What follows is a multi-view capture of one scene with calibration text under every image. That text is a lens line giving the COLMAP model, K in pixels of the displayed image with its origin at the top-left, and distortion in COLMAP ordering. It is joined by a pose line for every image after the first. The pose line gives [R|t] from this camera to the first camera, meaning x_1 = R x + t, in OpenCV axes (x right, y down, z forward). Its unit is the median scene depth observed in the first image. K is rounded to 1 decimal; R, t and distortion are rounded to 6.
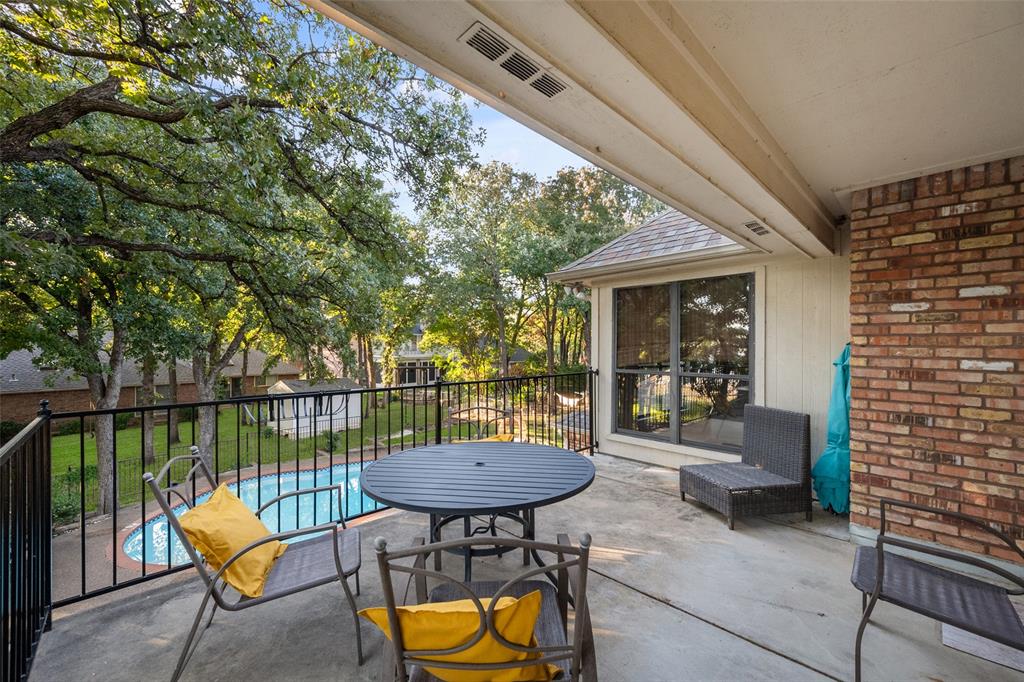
lens RADIAL K [[408.2, 0, 514.9], [0, 408.2, 340.6], [0, 0, 1]] dist [-0.002059, -0.000419]
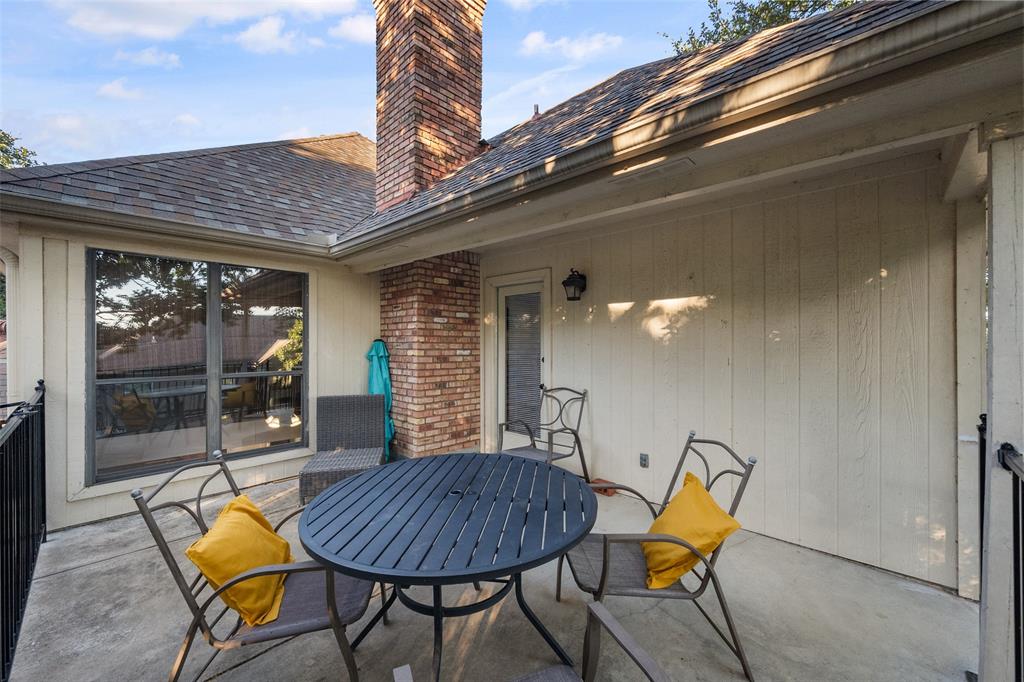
lens RADIAL K [[408.2, 0, 514.9], [0, 408.2, 340.6], [0, 0, 1]] dist [-0.002059, -0.000419]
pose [[-0.047330, 0.008651, 0.998842, -0.760741], [-0.012368, 0.999881, -0.009246, 0.016177], [-0.998803, -0.012791, -0.047217, 0.764457]]
